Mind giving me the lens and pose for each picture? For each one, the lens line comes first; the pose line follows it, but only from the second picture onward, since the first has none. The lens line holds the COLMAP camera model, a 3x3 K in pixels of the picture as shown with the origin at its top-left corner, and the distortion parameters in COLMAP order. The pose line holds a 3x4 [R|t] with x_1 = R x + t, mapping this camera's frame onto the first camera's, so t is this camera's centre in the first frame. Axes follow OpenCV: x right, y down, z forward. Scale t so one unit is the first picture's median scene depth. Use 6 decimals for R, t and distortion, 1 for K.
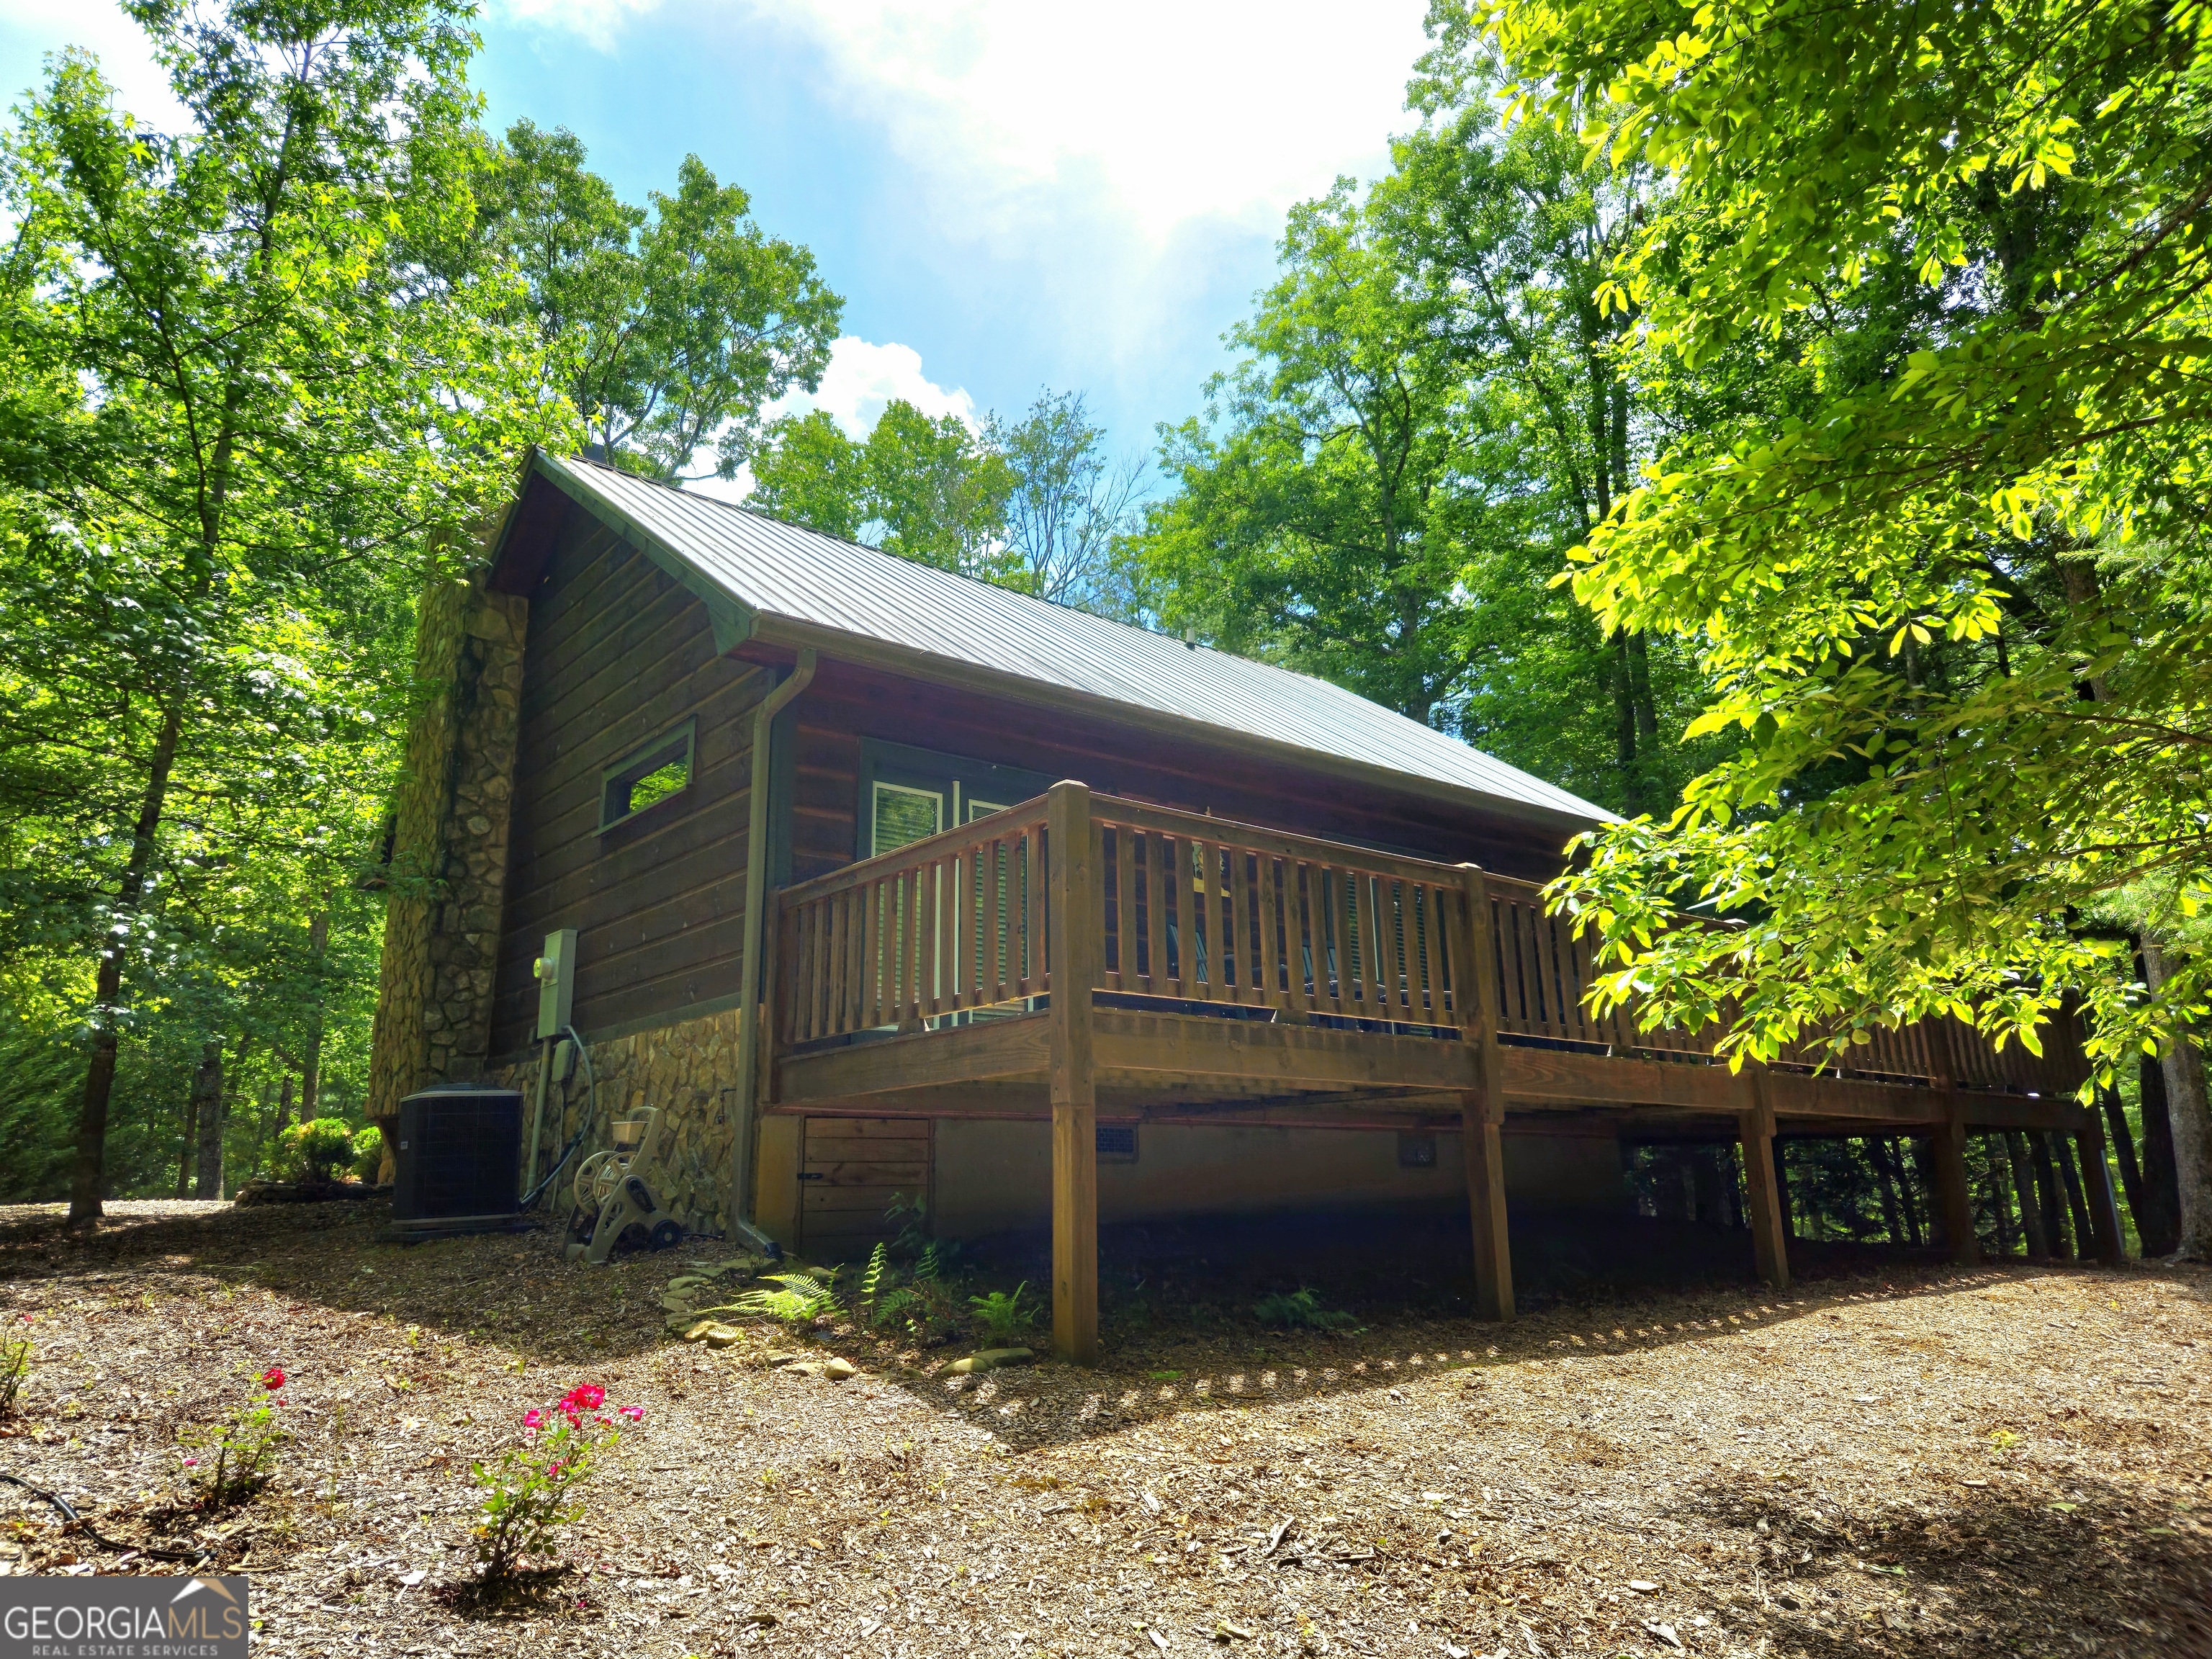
lens RADIAL K [[1499.8, 0, 1102.5], [0, 1499.8, 793.7], [0, 0, 1]] dist [0.075850, -0.062826]
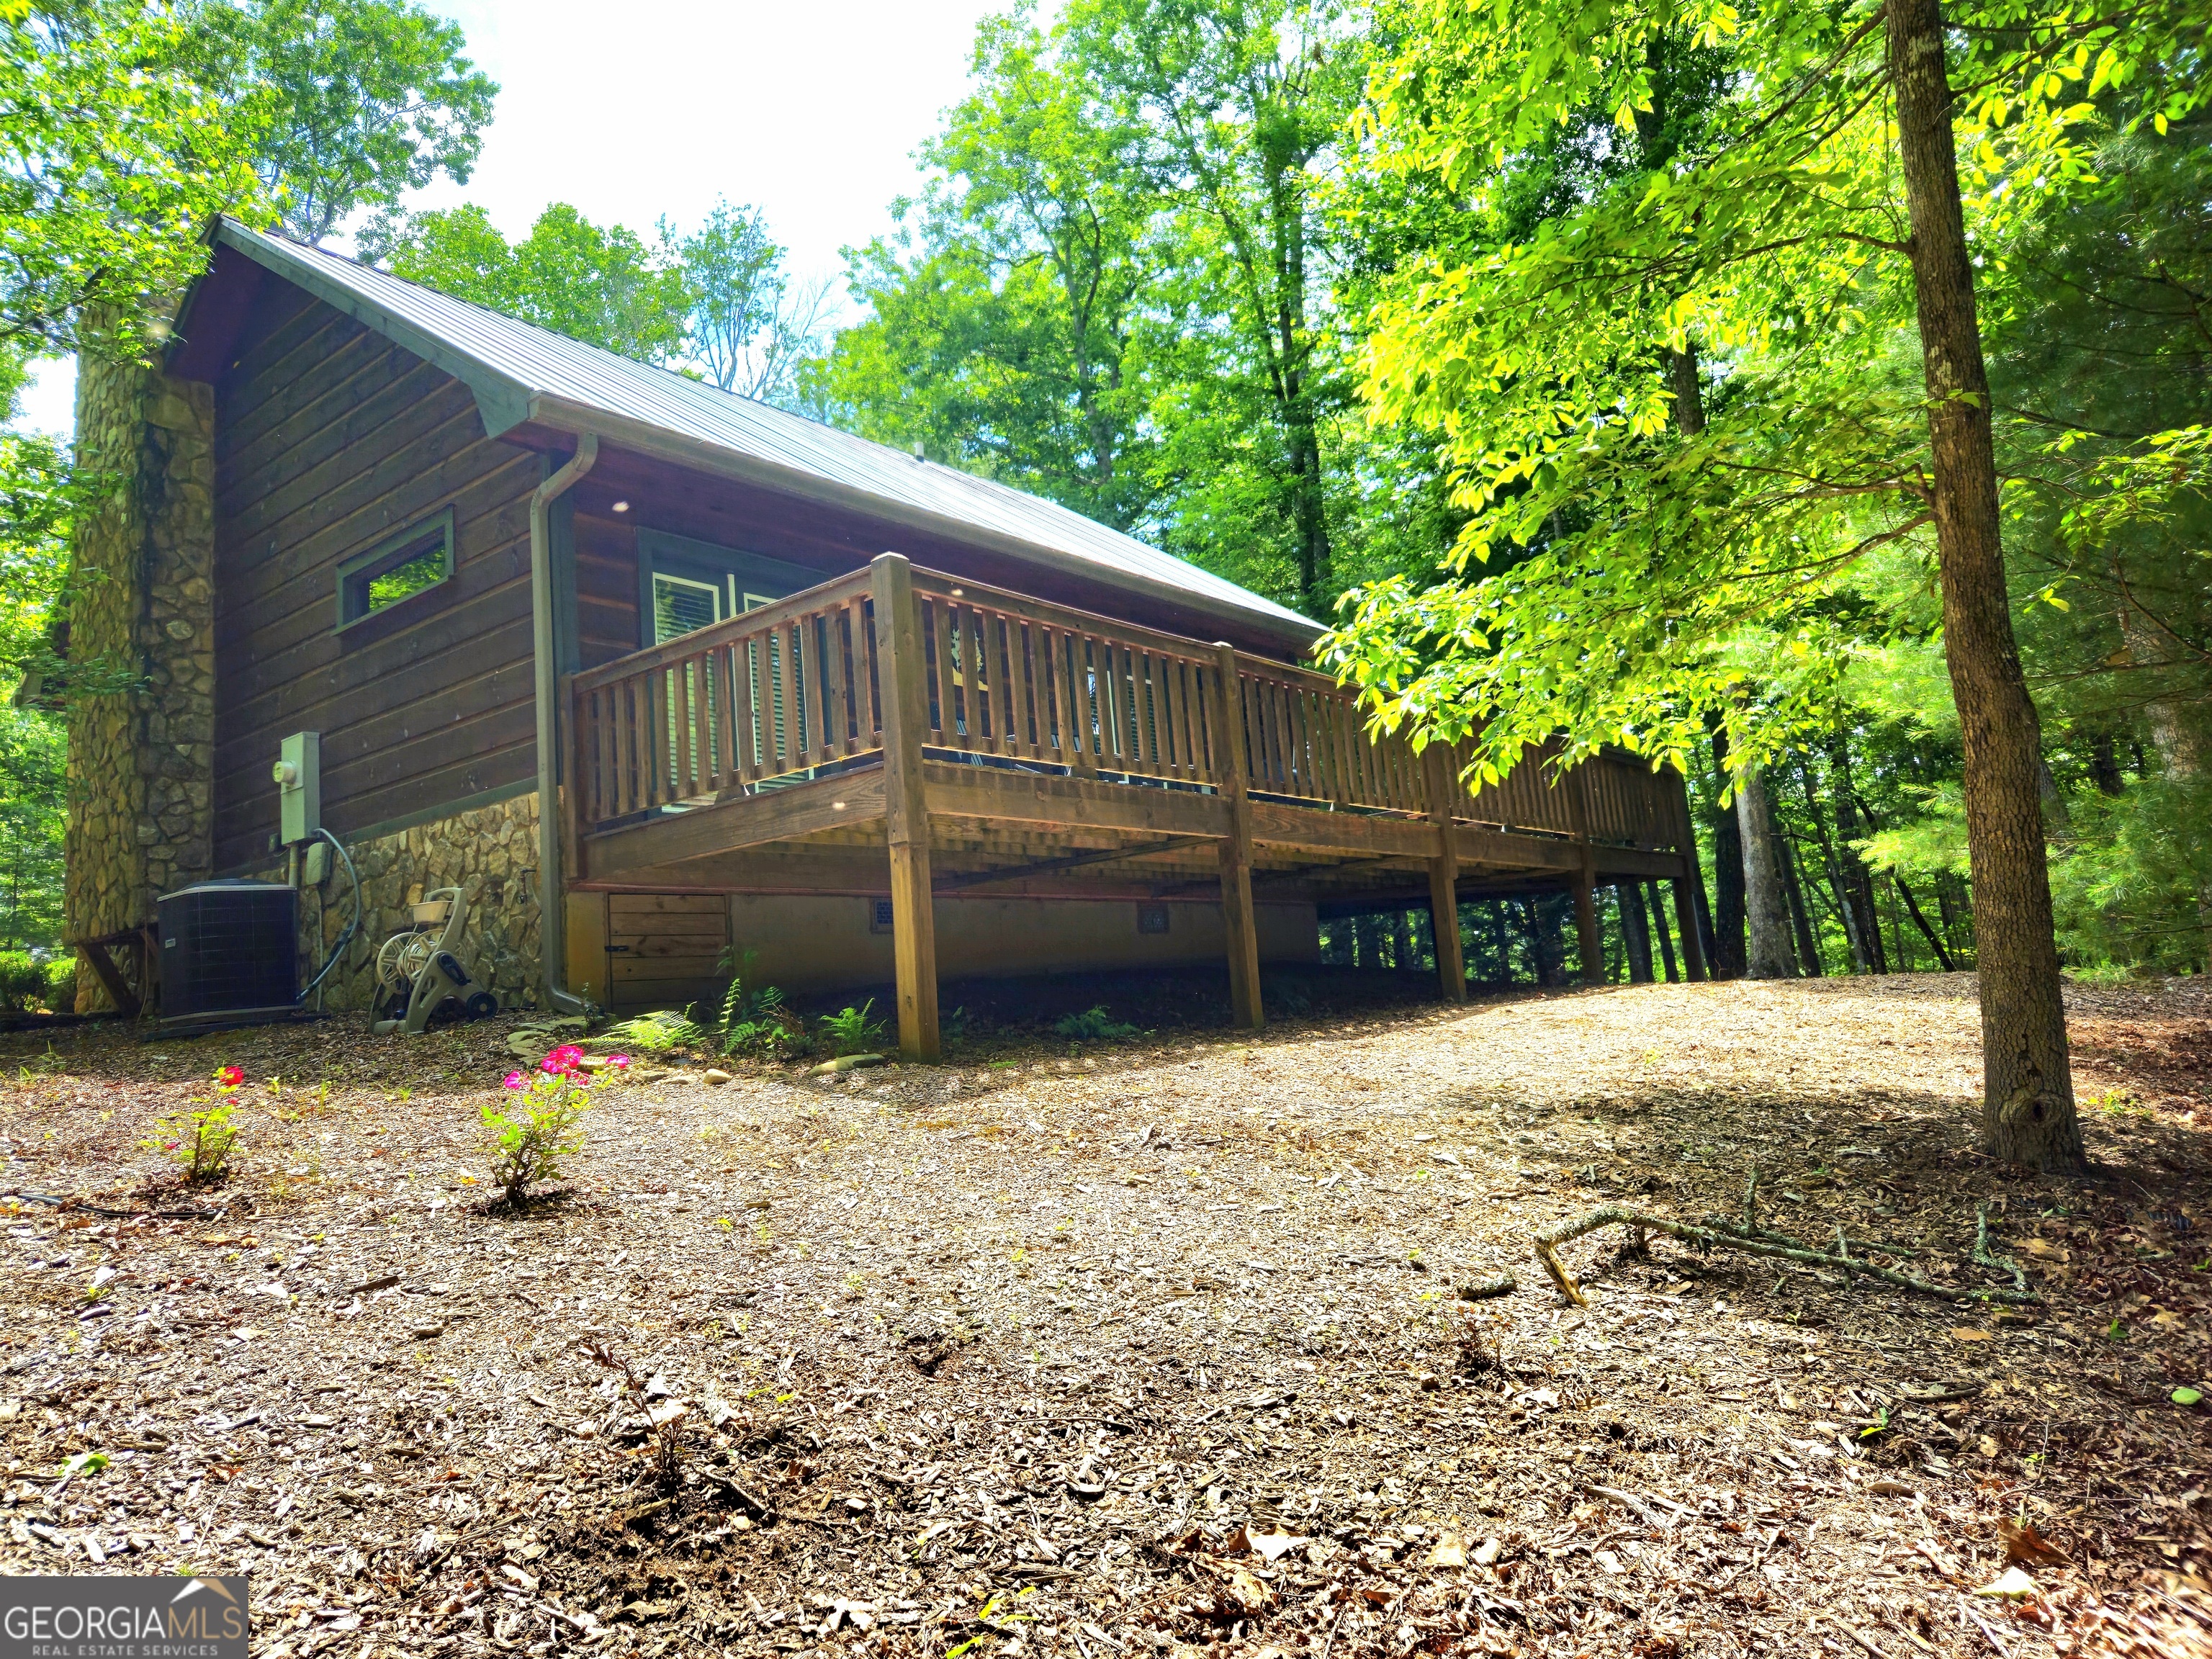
lens RADIAL K [[1499.8, 0, 1103.4], [0, 1499.8, 796.9], [0, 0, 1]] dist [0.075850, -0.062826]
pose [[0.975308, -0.029942, 0.218808, -0.087578], [0.007292, 0.994593, 0.103597, 0.041058], [-0.220727, -0.099444, 0.970253, -0.077377]]
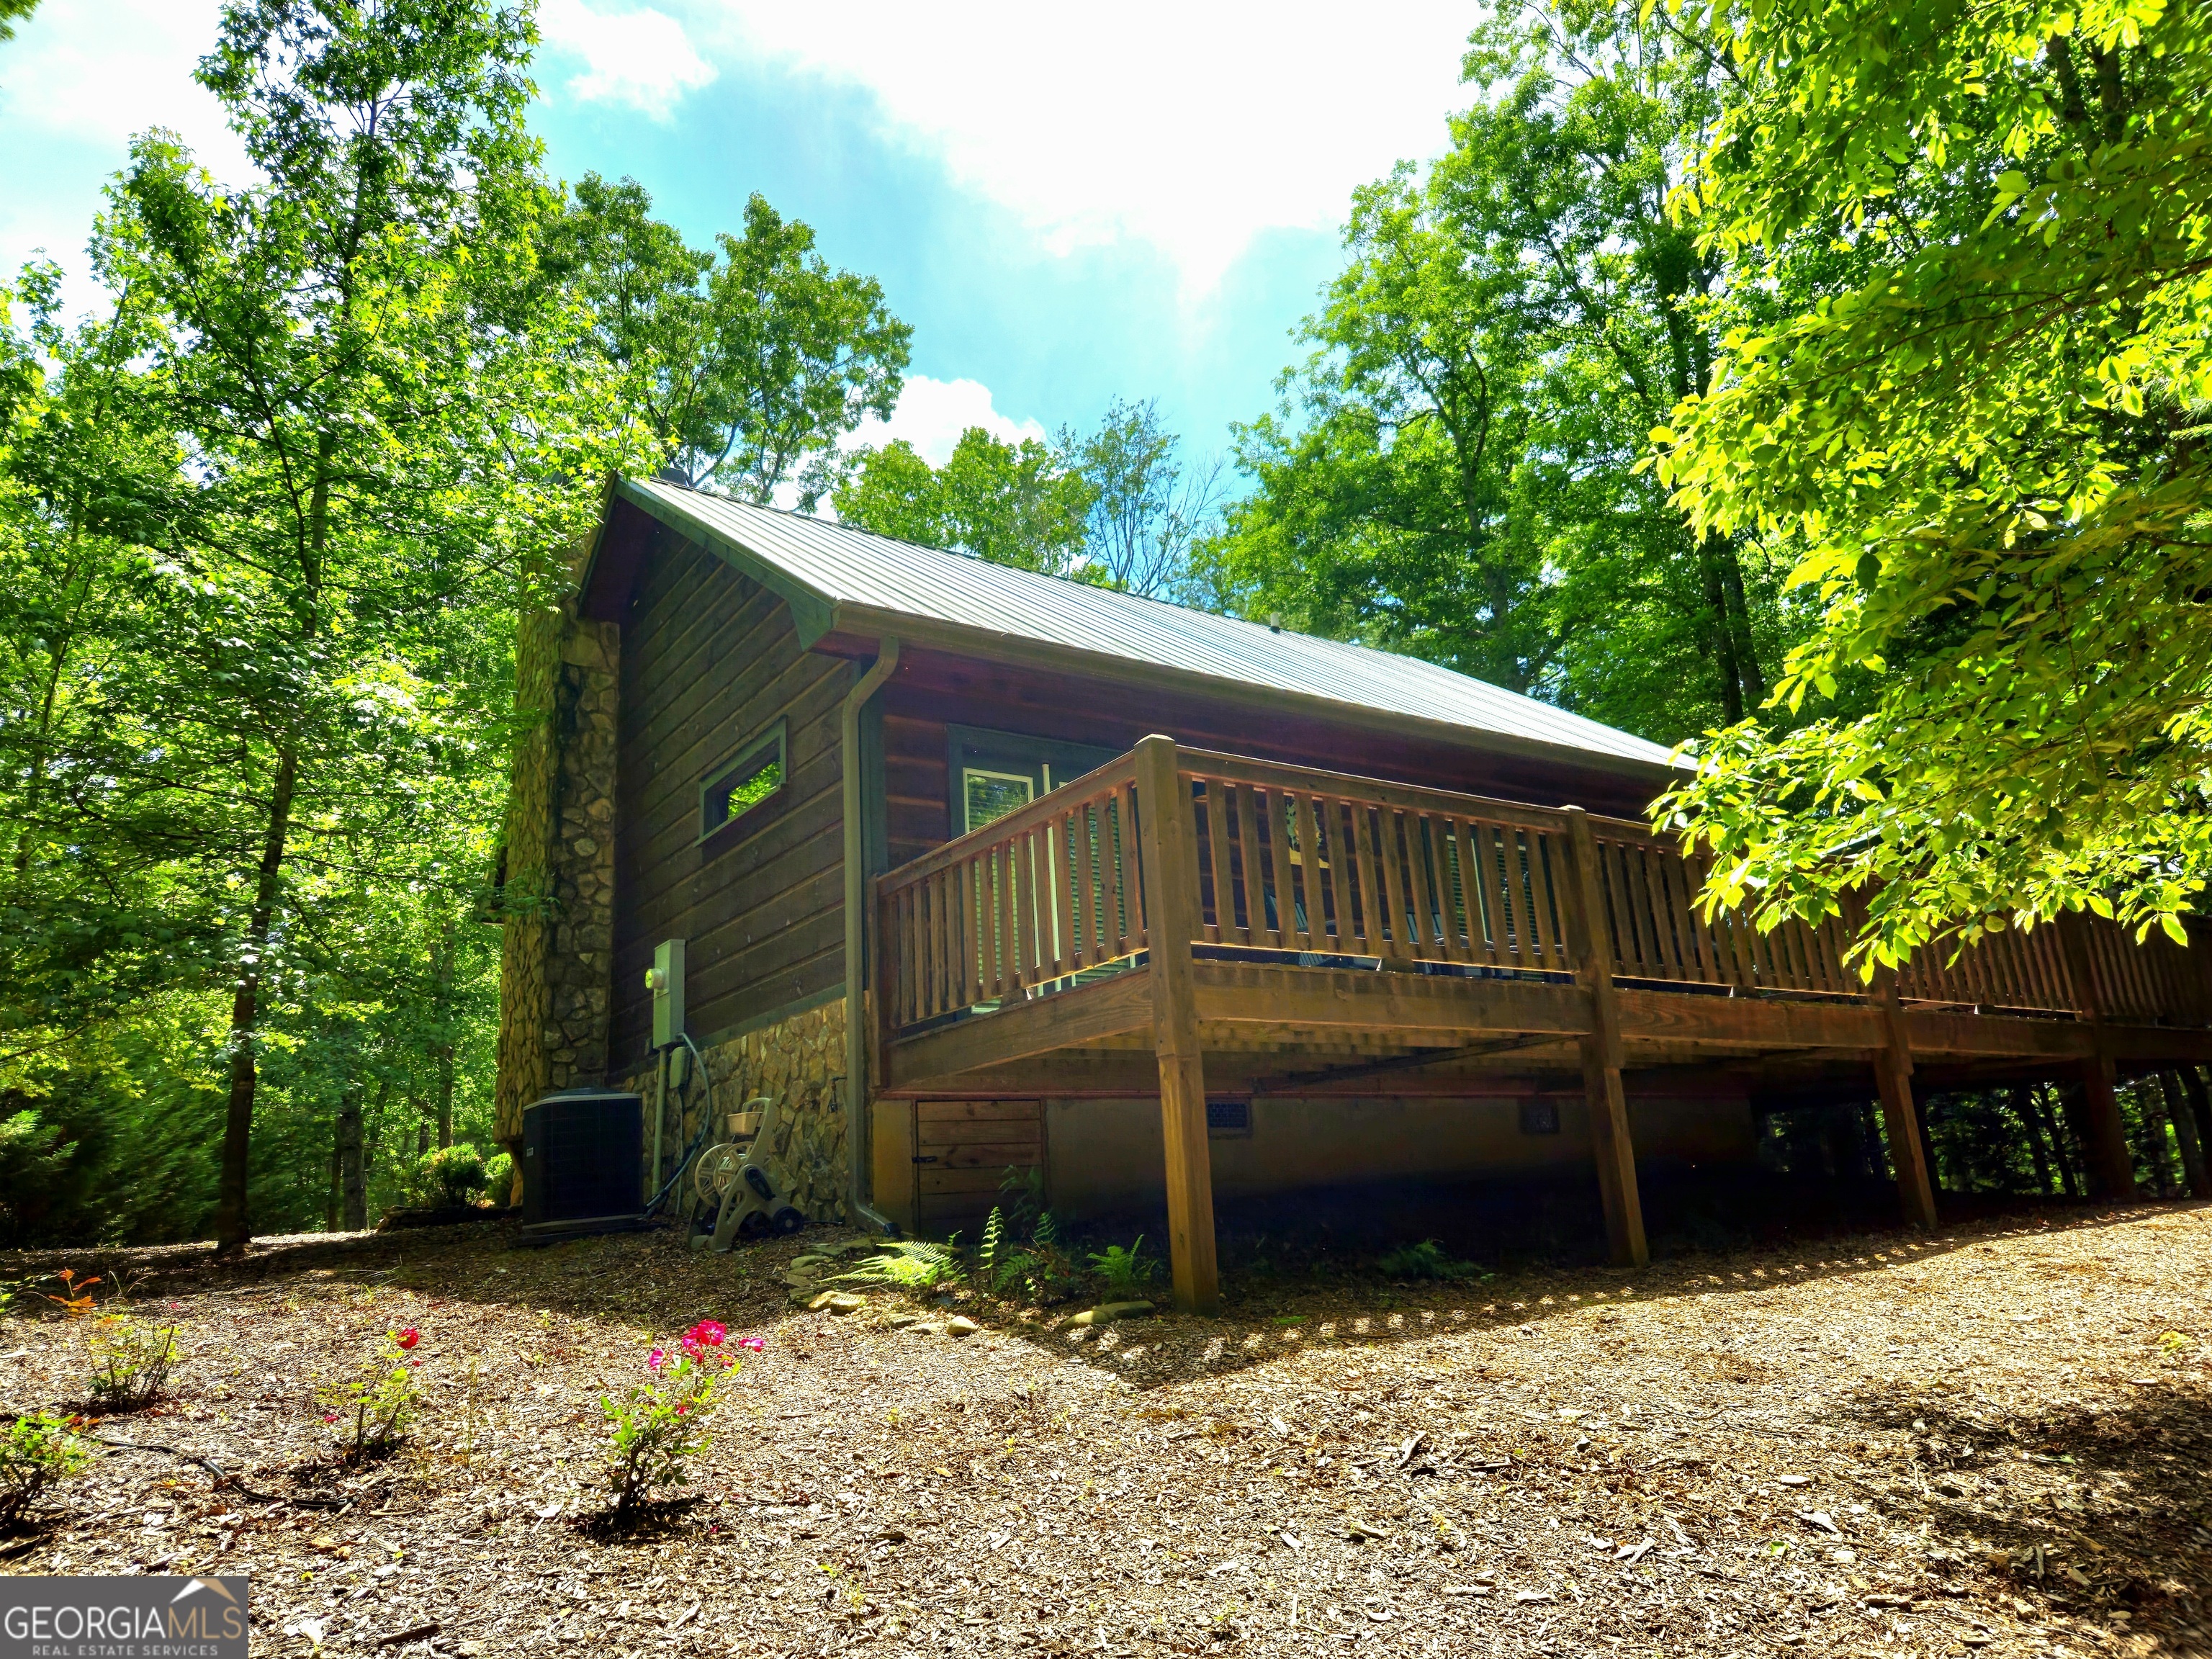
lens RADIAL K [[1499.8, 0, 1118.9], [0, 1499.8, 816.2], [0, 0, 1]] dist [0.075850, -0.062826]
pose [[0.996500, -0.063506, -0.054366, 0.003674], [0.063479, 0.997981, -0.002219, 0.034374], [0.054397, -0.001240, 0.998519, 0.006559]]
